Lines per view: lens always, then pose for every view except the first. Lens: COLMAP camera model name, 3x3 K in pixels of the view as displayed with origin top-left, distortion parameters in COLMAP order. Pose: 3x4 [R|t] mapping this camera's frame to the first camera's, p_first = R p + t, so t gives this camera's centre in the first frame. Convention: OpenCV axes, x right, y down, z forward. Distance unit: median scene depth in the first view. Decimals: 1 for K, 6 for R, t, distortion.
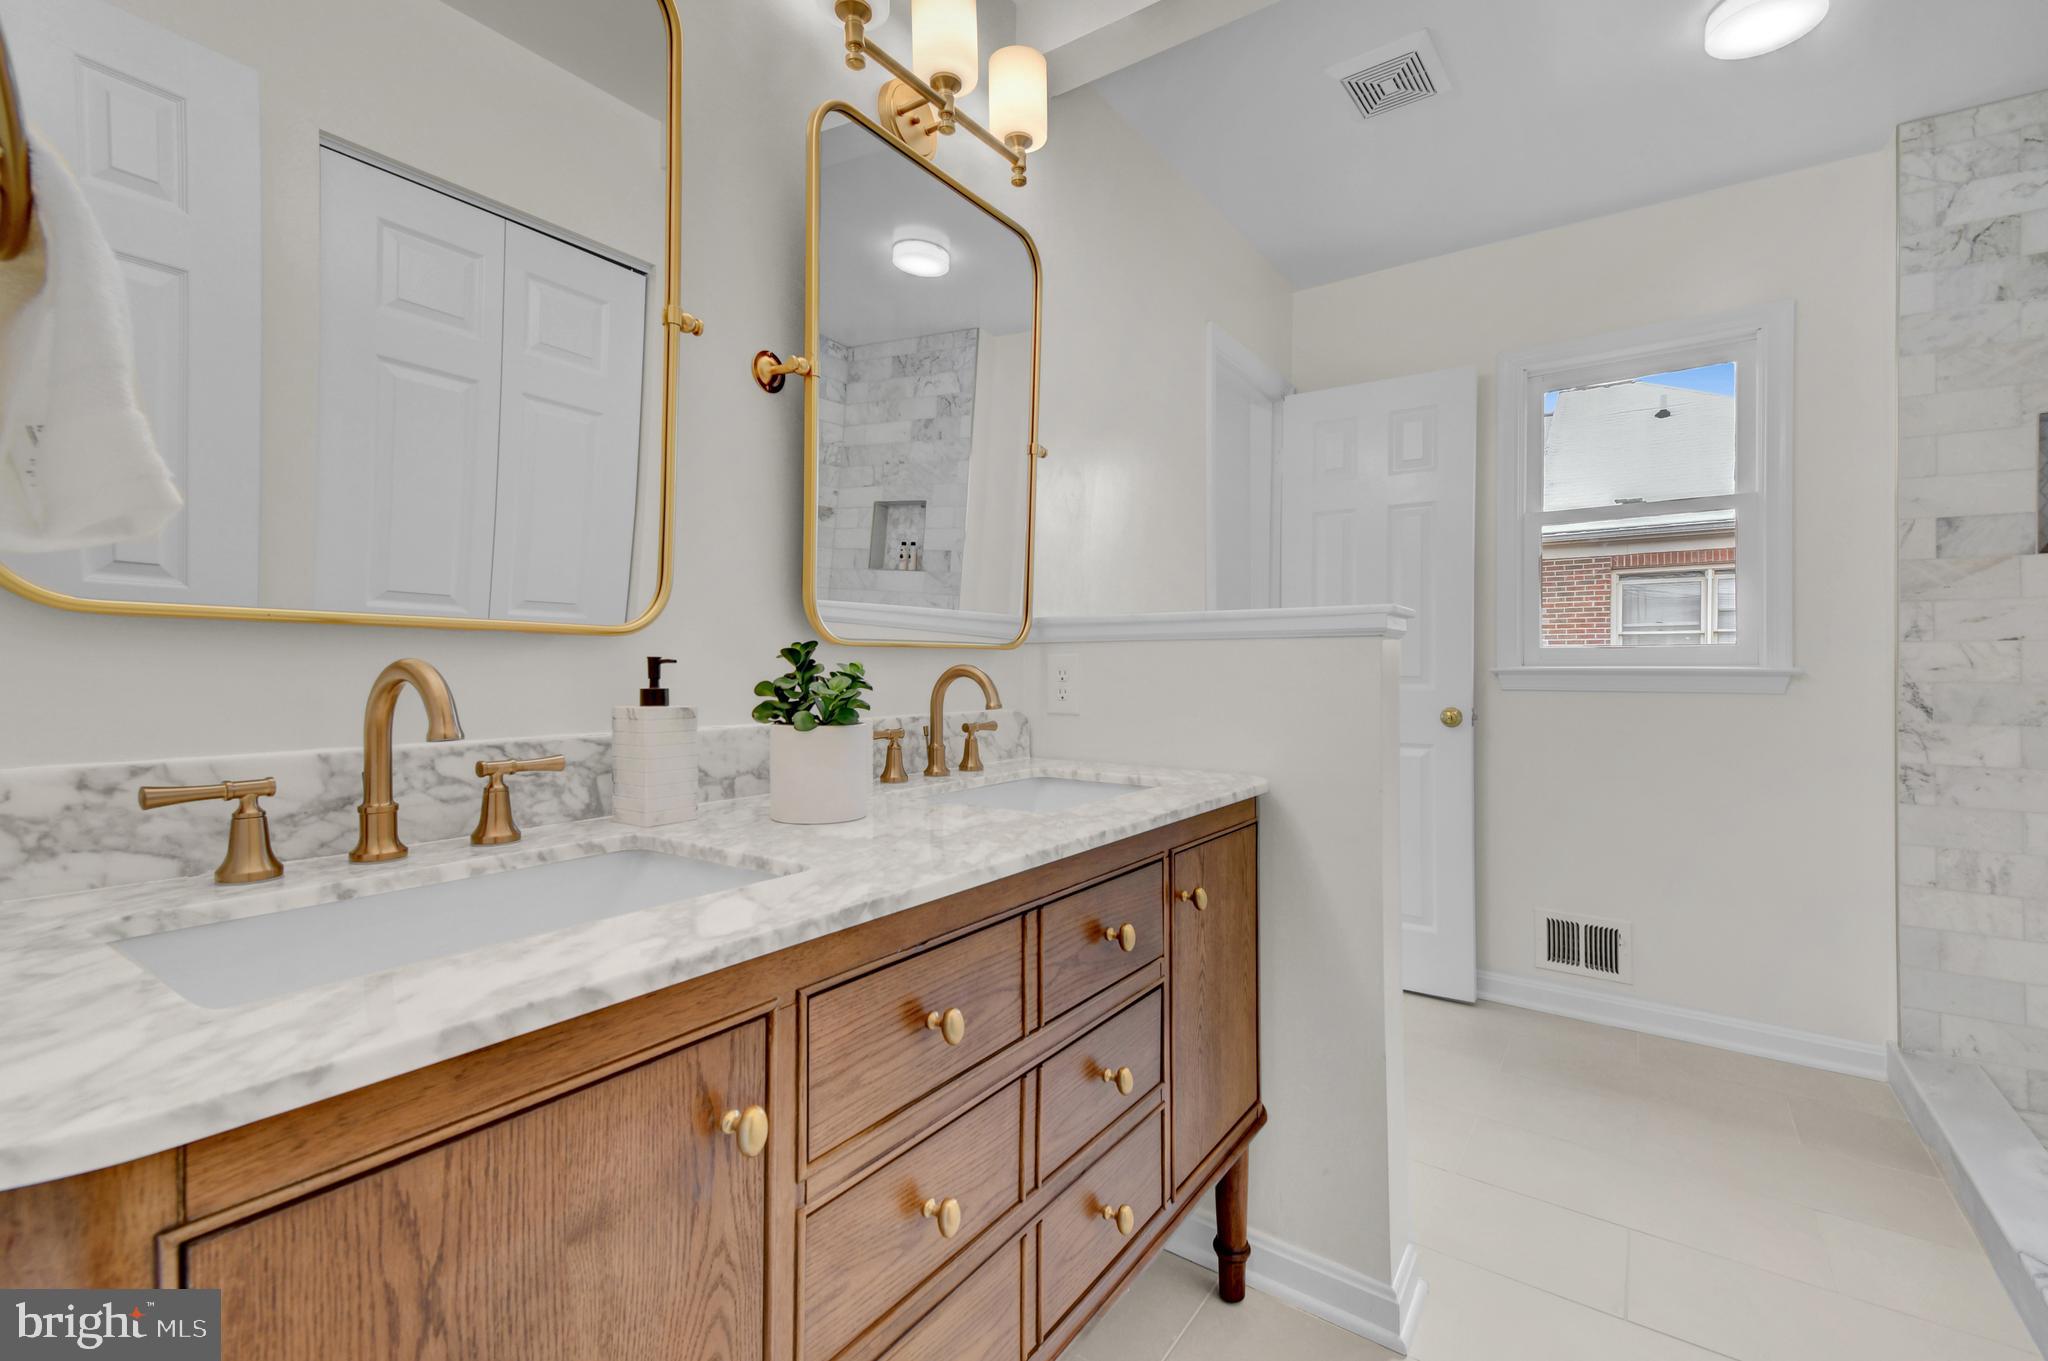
lens RADIAL K [[915.6, 0, 1026.8], [0, 915.6, 663.1], [0, 0, 1]] dist [0.058615, -0.022689]
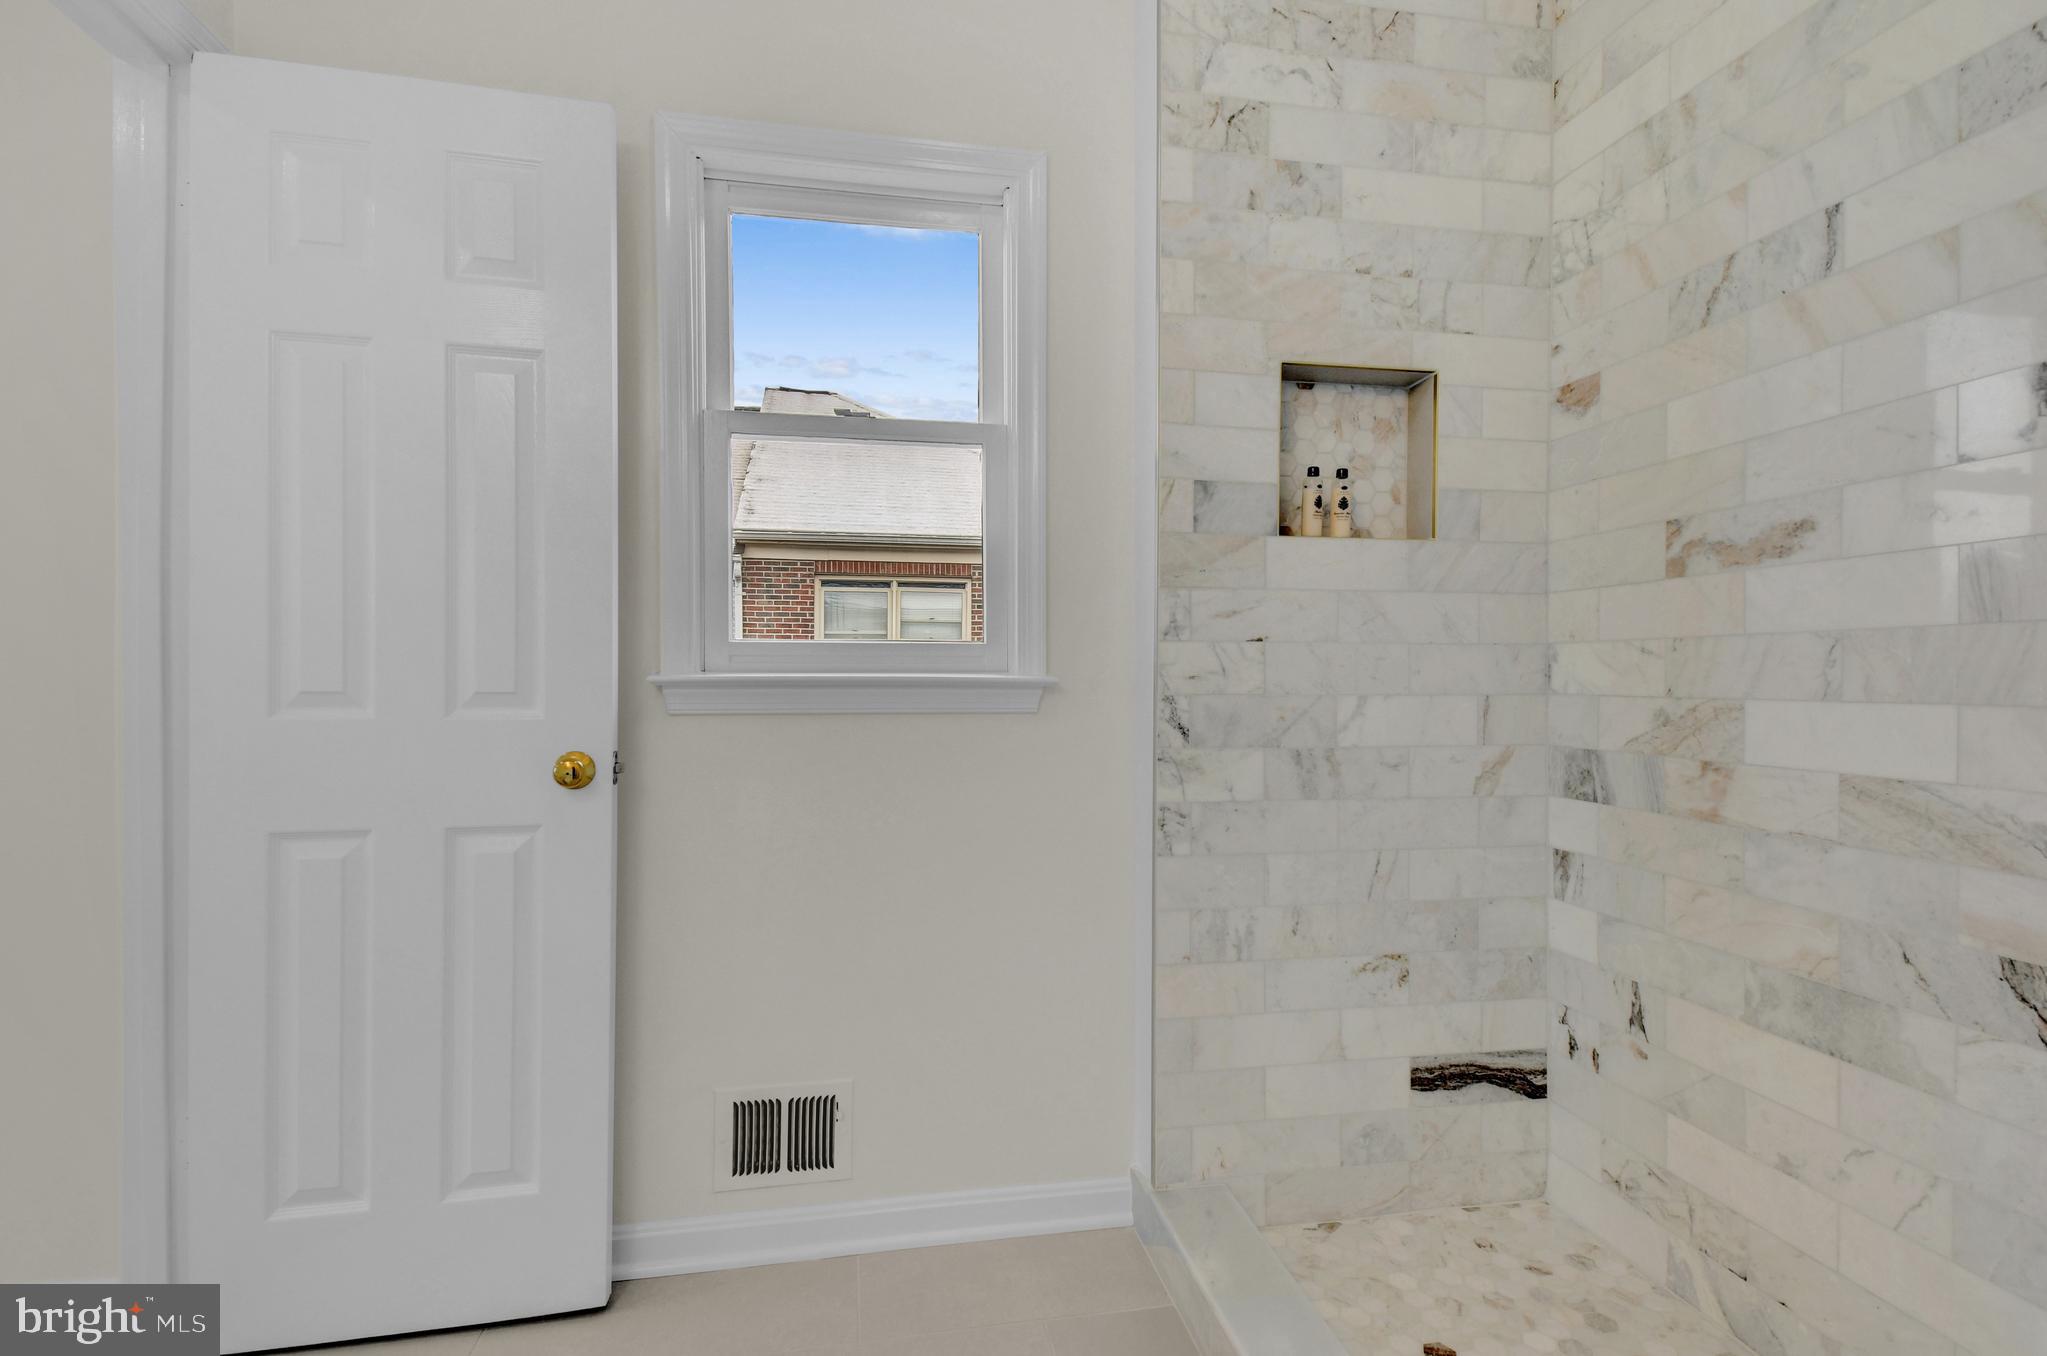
lens RADIAL K [[936.7, 0, 1050.3], [0, 936.7, 676.6], [0, 0, 1]] dist [0.051572, -0.032265]
pose [[0.690187, -0.001807, 0.723629, 0.327807], [-0.003226, 0.999979, 0.005574, 0.001606], [-0.723624, -0.006182, 0.690167, 0.552983]]
